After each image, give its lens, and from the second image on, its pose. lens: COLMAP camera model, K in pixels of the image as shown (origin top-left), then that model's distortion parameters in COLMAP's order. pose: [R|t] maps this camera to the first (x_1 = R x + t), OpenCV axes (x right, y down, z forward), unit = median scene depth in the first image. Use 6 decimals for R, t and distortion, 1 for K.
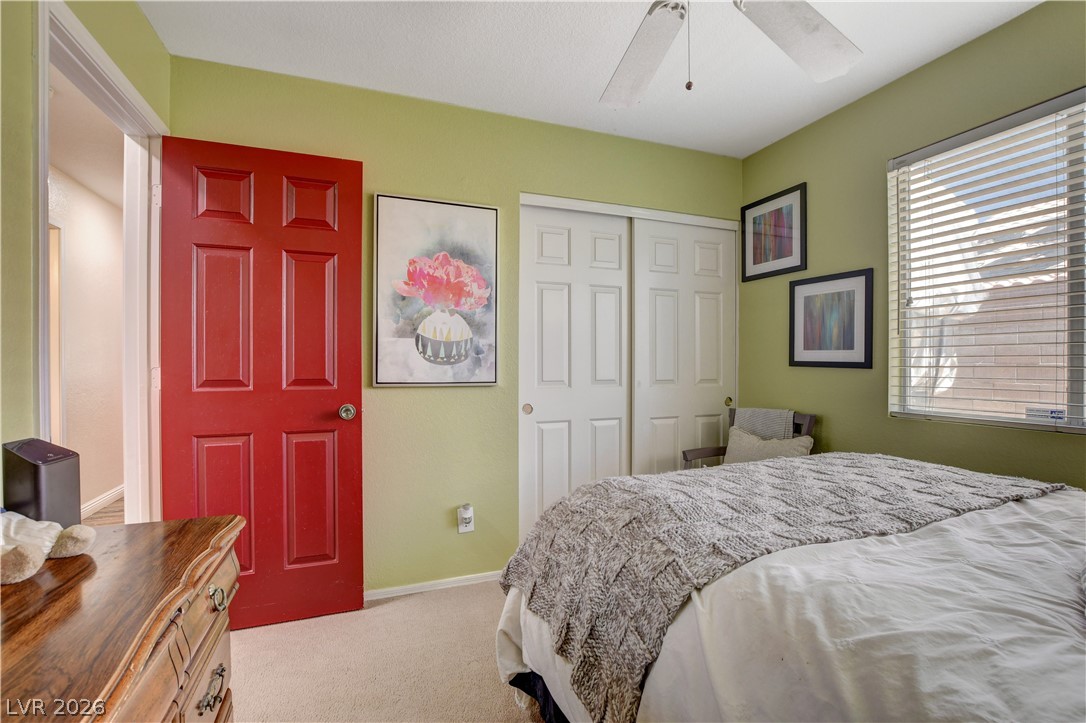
lens RADIAL K [[484.6, 0, 548.6], [0, 484.6, 364.9], [0, 0, 1]] dist [-0.016666, 0.000234]
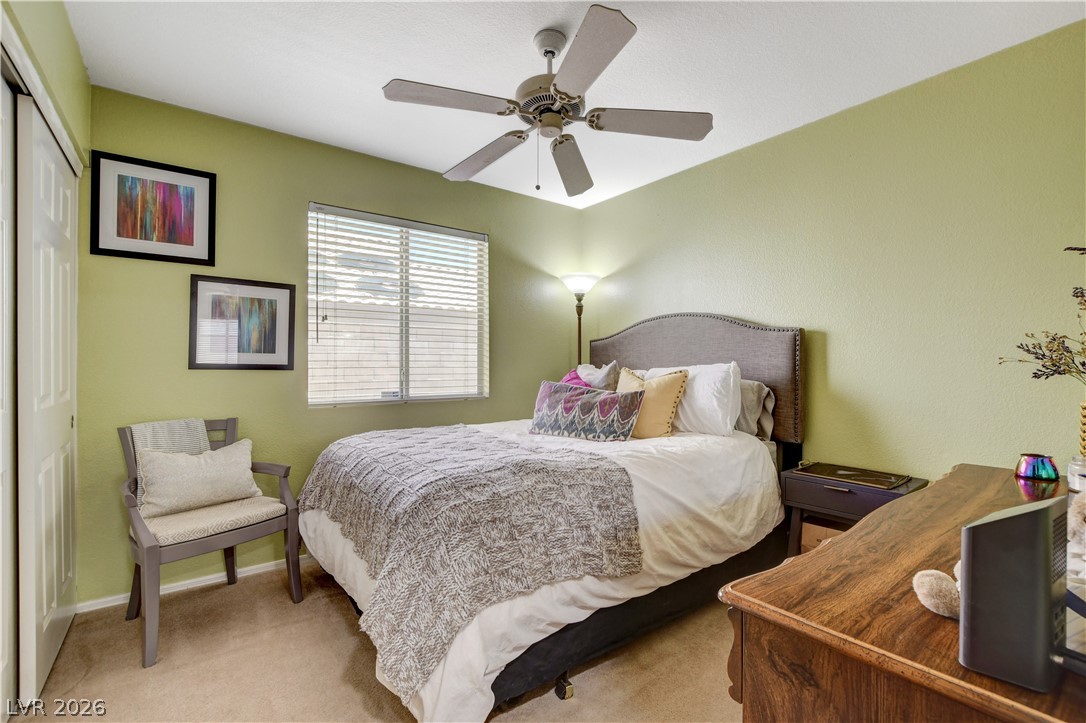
lens RADIAL K [[484.6, 0, 548.6], [0, 484.6, 364.9], [0, 0, 1]] dist [-0.016666, 0.000234]
pose [[-0.279722, 0.001716, 0.960079, -0.554177], [0.006176, 0.999981, 0.000012, -0.000849], [-0.960061, 0.005932, -0.279728, 0.637643]]
